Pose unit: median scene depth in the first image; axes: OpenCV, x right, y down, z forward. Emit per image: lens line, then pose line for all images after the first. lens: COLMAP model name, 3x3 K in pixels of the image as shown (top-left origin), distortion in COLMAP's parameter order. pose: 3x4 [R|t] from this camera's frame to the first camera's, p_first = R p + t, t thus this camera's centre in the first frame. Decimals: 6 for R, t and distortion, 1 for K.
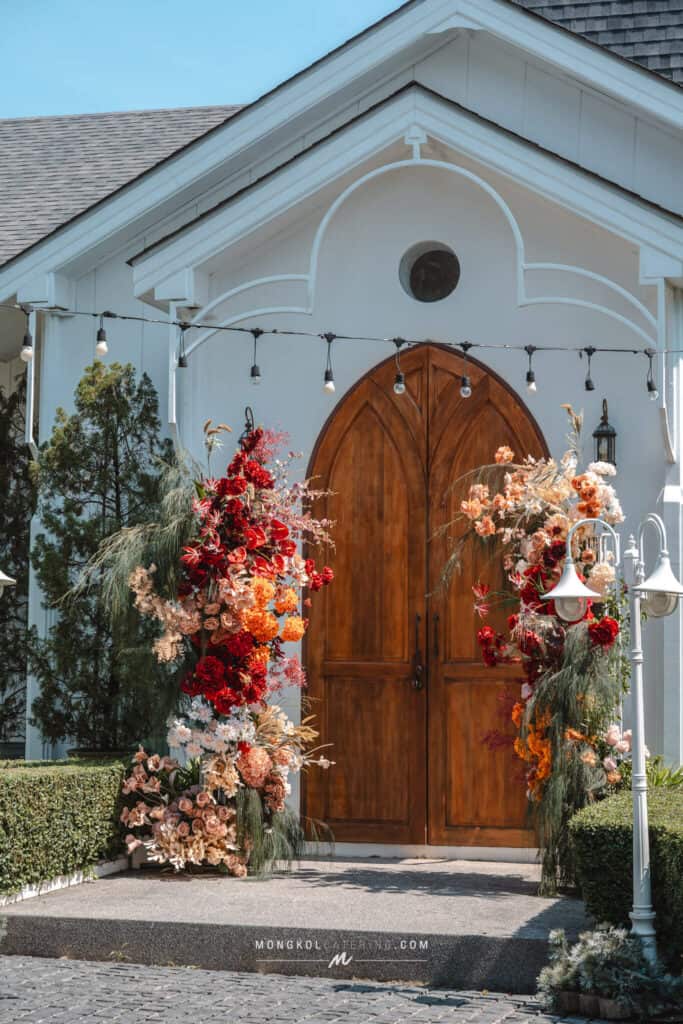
lens RADIAL K [[2180.8, 0, 341.5], [0, 2180.8, 512.0], [0, 0, 1]] dist [0.016588, -0.108616]
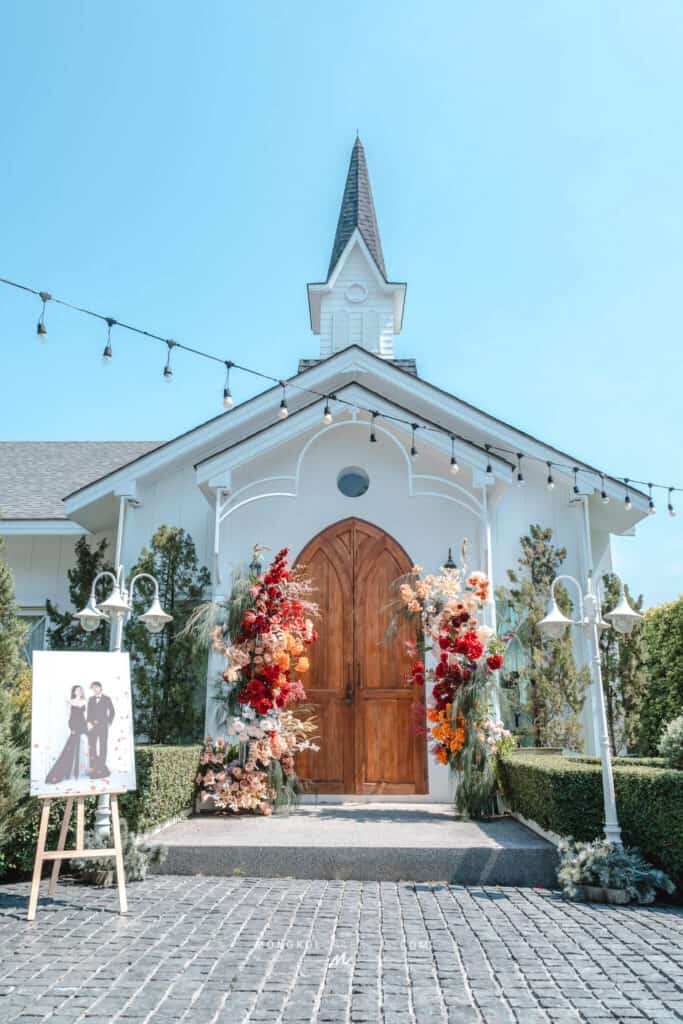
lens RADIAL K [[828.2, 0, 341.5], [0, 828.2, 512.0], [0, 0, 1]] dist [0.004863, -0.000637]
pose [[0.969152, 0.056620, 0.239873, -0.156892], [-0.010348, 0.981744, -0.189926, 0.059741], [-0.246248, 0.181585, 0.952045, 0.345207]]
